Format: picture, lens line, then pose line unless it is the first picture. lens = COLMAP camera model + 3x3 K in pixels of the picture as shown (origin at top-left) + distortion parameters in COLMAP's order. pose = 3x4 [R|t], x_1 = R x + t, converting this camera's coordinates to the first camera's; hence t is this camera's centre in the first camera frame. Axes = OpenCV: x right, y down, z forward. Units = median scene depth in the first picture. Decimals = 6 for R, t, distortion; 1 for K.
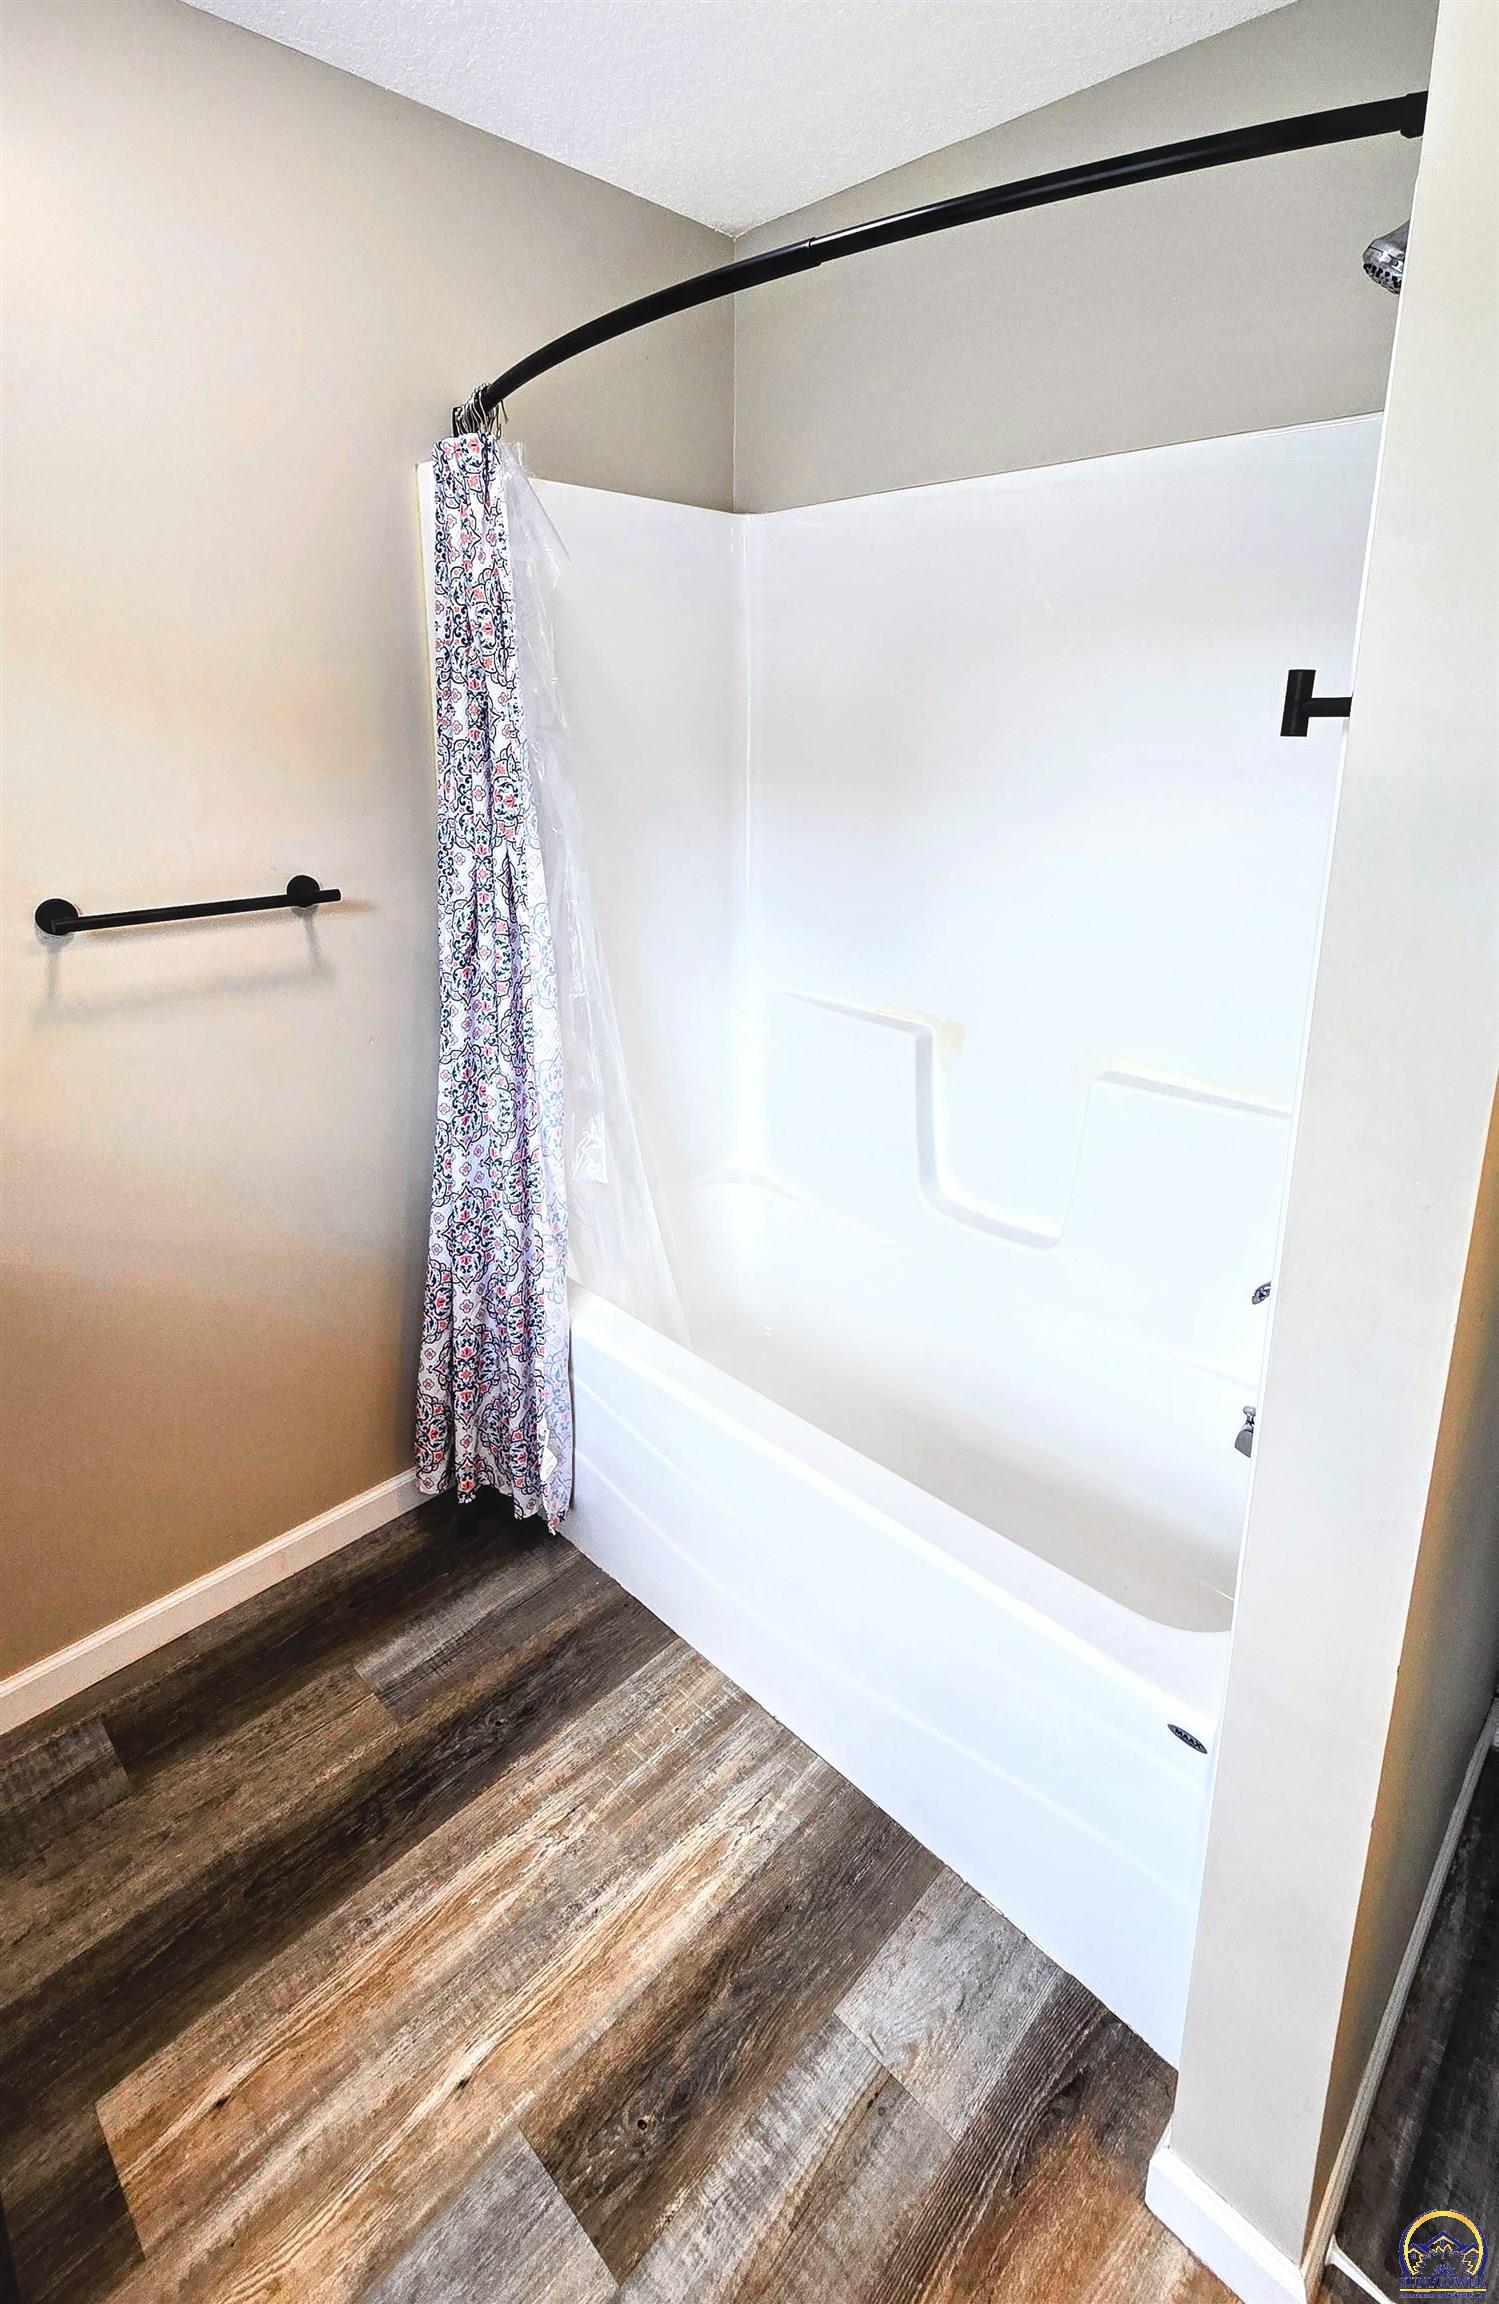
lens RADIAL K [[1097.2, 0, 740.8], [0, 1097.2, 970.3], [0, 0, 1]] dist [-0.002367, 0.003341]
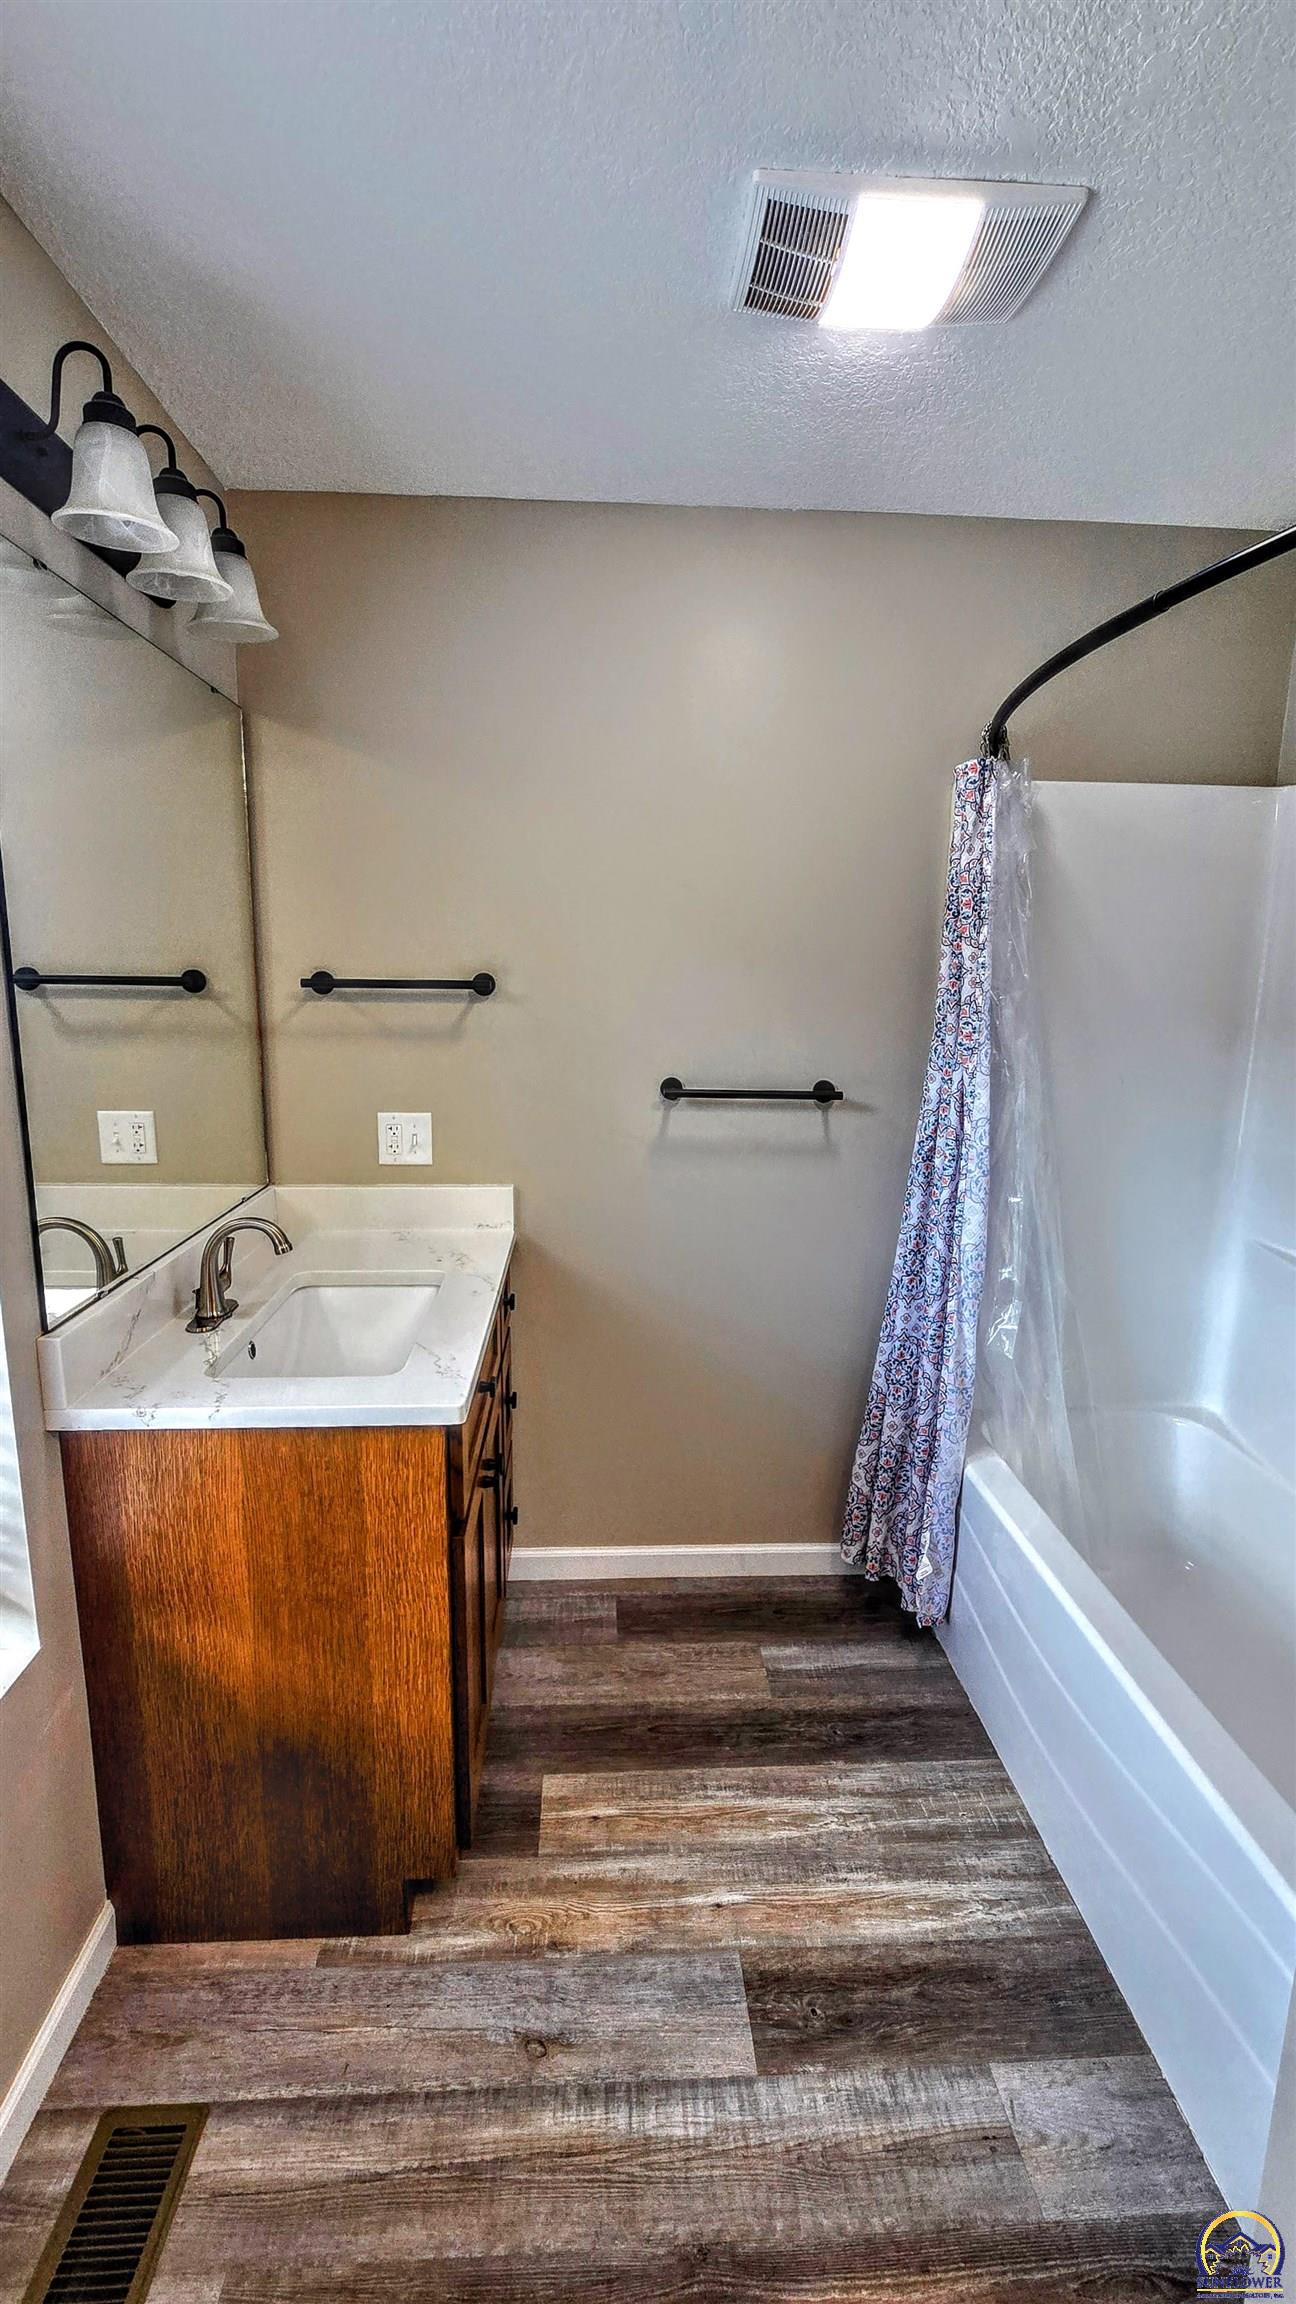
lens RADIAL K [[1011.3, 0, 654.7], [0, 1011.3, 1153.1], [0, 0, 1]] dist [0.000021, 0.002164]
pose [[0.740833, 0.133021, -0.658385, 0.327490], [-0.167408, 0.985828, 0.010805, 0.030351], [0.650492, 0.102214, 0.752603, -0.118772]]
